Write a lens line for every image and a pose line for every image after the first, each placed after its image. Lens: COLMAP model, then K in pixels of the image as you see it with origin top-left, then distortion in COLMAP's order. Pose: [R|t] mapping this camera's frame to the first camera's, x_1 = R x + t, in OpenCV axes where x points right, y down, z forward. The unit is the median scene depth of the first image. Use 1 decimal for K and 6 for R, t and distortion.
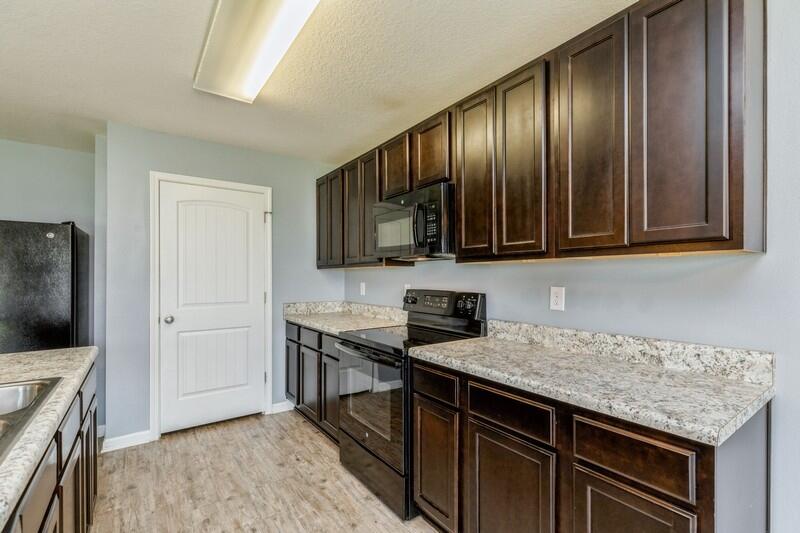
lens RADIAL K [[362.0, 0, 407.4], [0, 362.0, 273.1], [0, 0, 1]] dist [-0.000415, -0.000111]
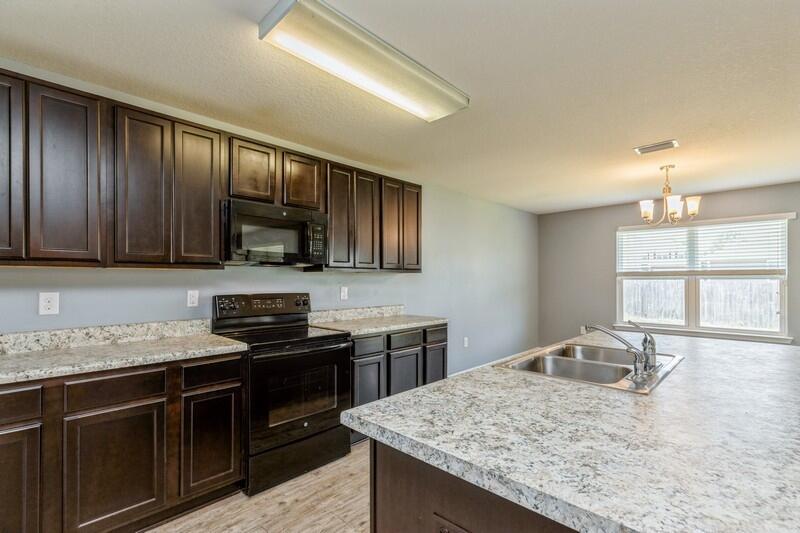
lens RADIAL K [[362.0, 0, 371.3], [0, 362.0, 281.3], [0, 0, 1]] dist [-0.000415, -0.000111]
pose [[-0.139551, 0.002882, 0.990211, -1.269462], [-0.000084, 0.999996, -0.002922, 0.015280], [-0.990215, -0.000491, -0.139550, 0.979509]]
